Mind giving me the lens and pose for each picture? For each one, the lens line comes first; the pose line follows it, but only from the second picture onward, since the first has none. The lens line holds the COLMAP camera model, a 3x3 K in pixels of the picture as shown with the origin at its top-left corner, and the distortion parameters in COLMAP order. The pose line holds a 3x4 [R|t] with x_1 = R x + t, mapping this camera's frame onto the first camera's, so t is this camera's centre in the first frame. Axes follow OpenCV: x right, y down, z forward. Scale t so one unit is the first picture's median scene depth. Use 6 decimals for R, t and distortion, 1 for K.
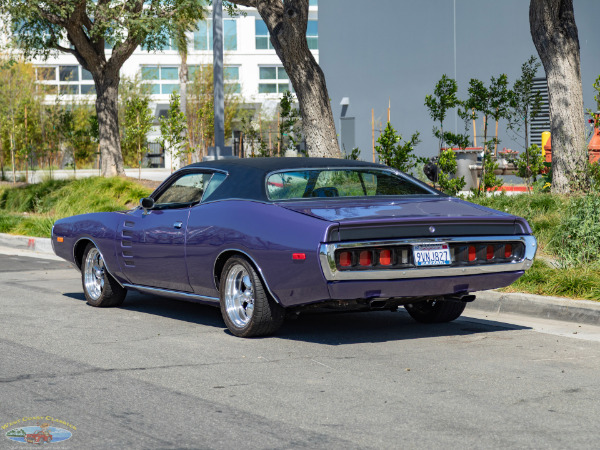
lens RADIAL K [[1864.0, 0, 300.0], [0, 1864.0, 225.0], [0, 0, 1]] dist [0.009988, 0.926831]
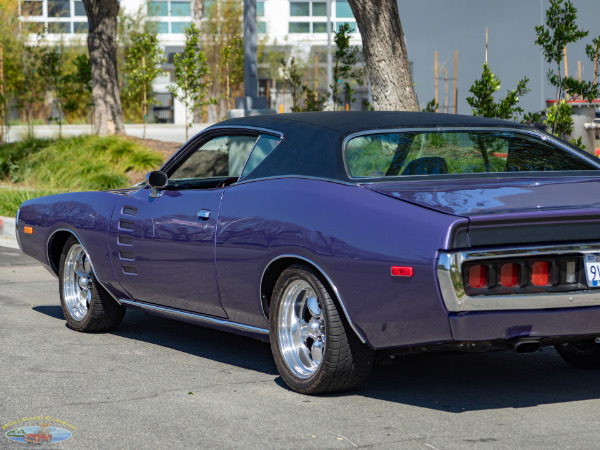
lens RADIAL K [[2045.7, 0, 279.5], [0, 2045.7, 226.1], [0, 0, 1]] dist [0.014241, 1.052324]
pose [[0.999792, 0.006844, -0.019201, -0.023265], [-0.006464, 0.999784, 0.019755, -0.009320], [0.019333, -0.019627, 0.999620, 0.263128]]
